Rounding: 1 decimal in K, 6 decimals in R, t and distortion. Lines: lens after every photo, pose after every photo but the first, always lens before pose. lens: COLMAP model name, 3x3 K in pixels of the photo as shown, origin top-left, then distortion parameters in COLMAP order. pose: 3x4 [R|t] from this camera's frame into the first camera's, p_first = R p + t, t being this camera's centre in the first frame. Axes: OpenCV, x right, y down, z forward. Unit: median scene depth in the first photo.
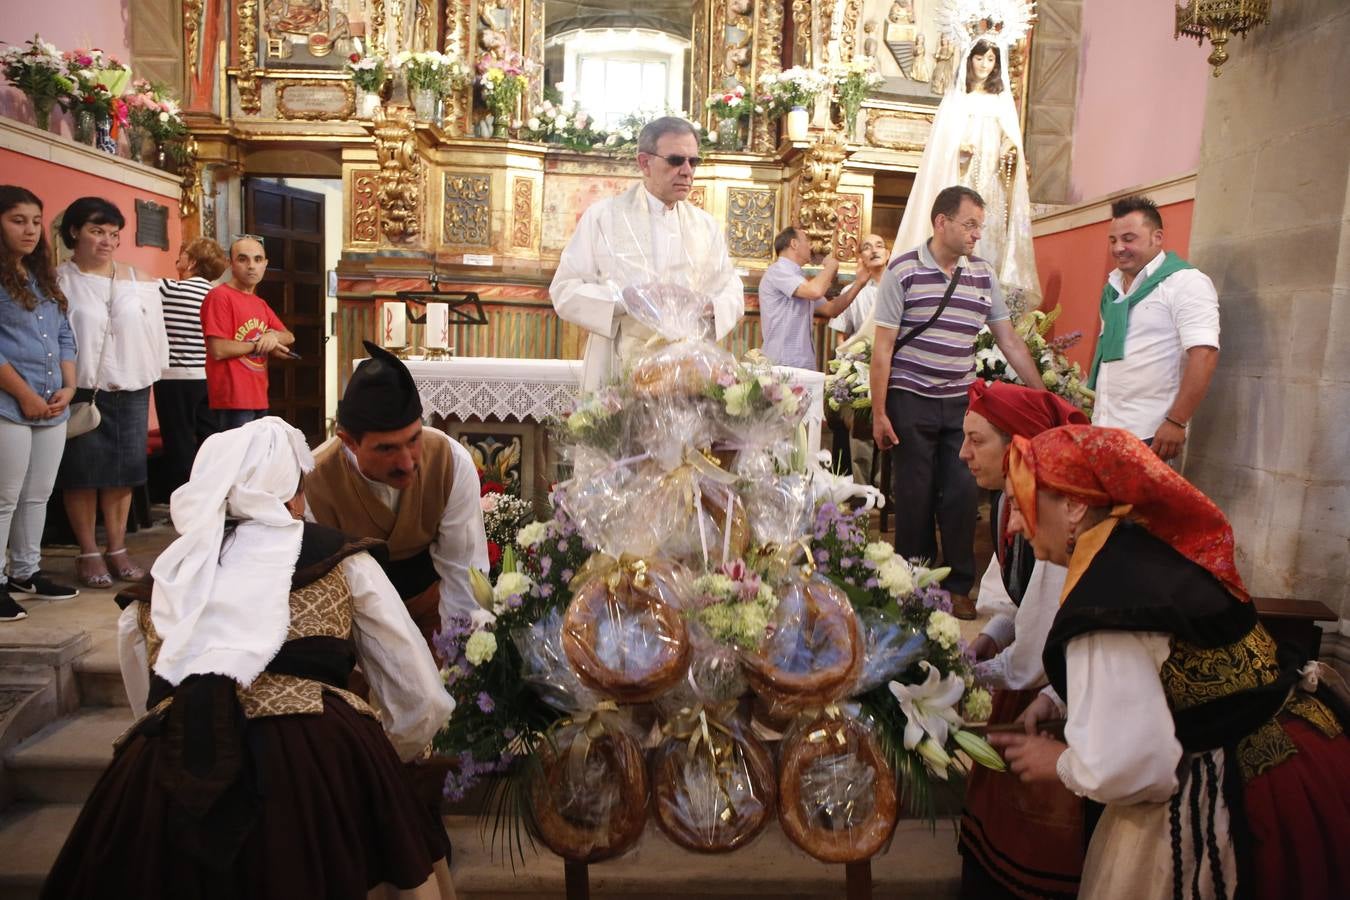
lens RADIAL K [[930.8, 0, 673.8], [0, 930.8, 441.6], [0, 0, 1]] dist [-0.105326, 0.085696]
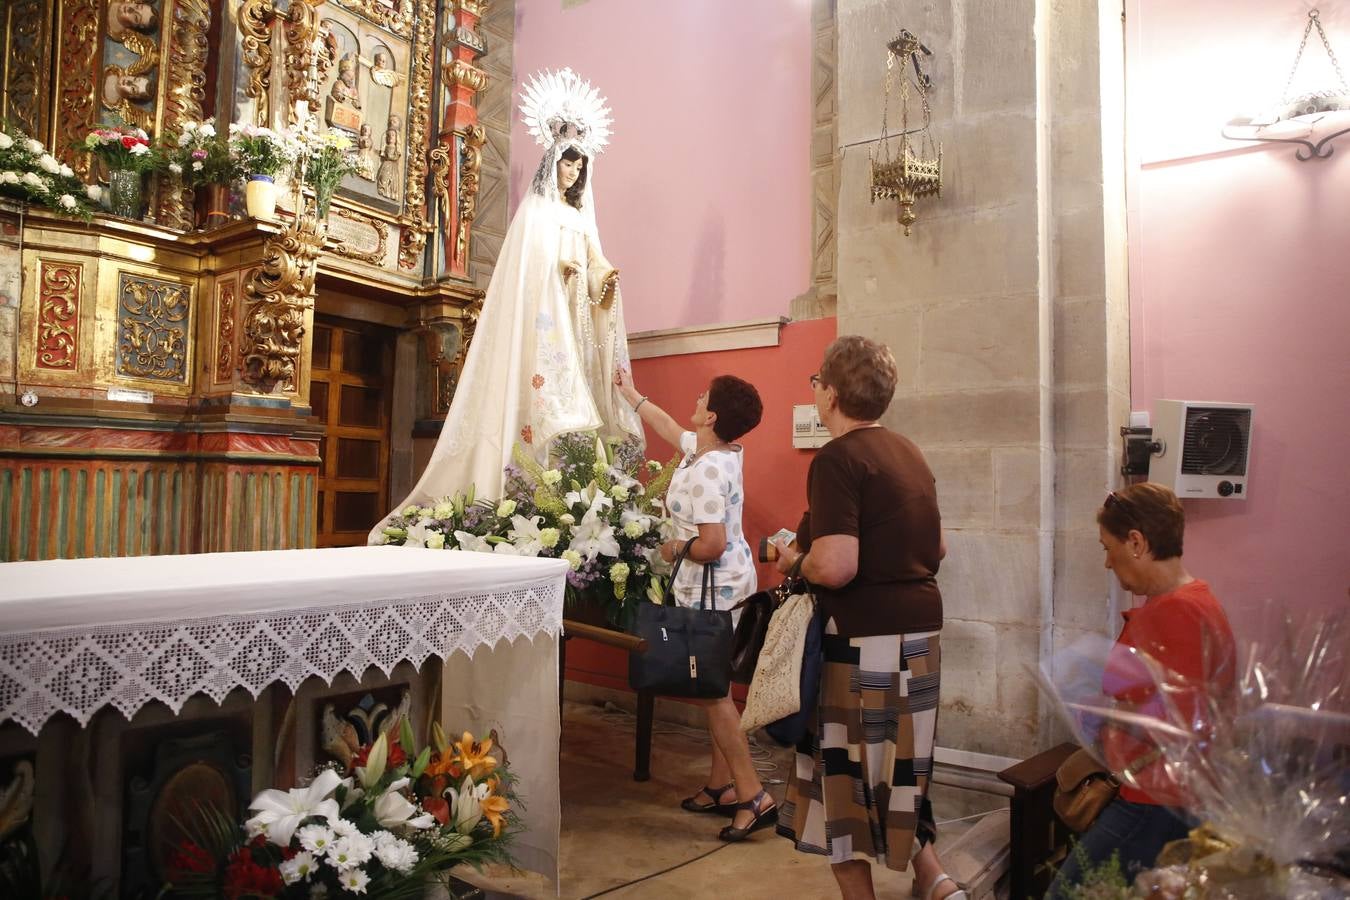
lens RADIAL K [[930.8, 0, 673.8], [0, 930.8, 441.6], [0, 0, 1]] dist [-0.105326, 0.085696]
pose [[0.644667, 0.015322, 0.764310, -0.186057], [0.093633, 0.990689, -0.098836, -0.051226], [-0.758707, 0.135281, 0.637230, 0.299795]]
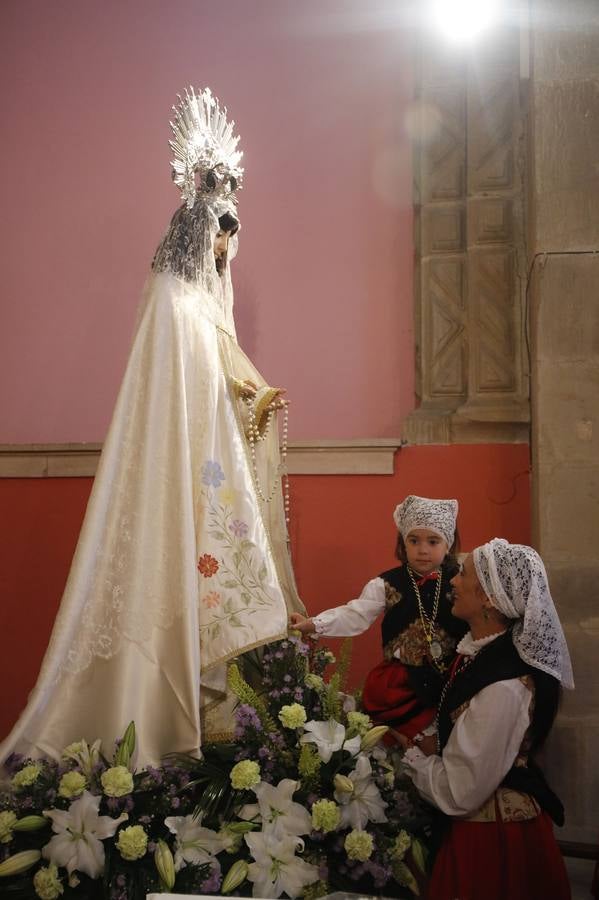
lens RADIAL K [[1034.8, 0, 300.1], [0, 1034.8, 453.8], [0, 0, 1]] dist [0.013485, 0.047404]
pose [[0.208859, 0.013572, 0.977852, -0.227948], [0.116088, 0.992490, -0.038571, -0.180892], [-0.971031, 0.121573, 0.205715, 0.603708]]
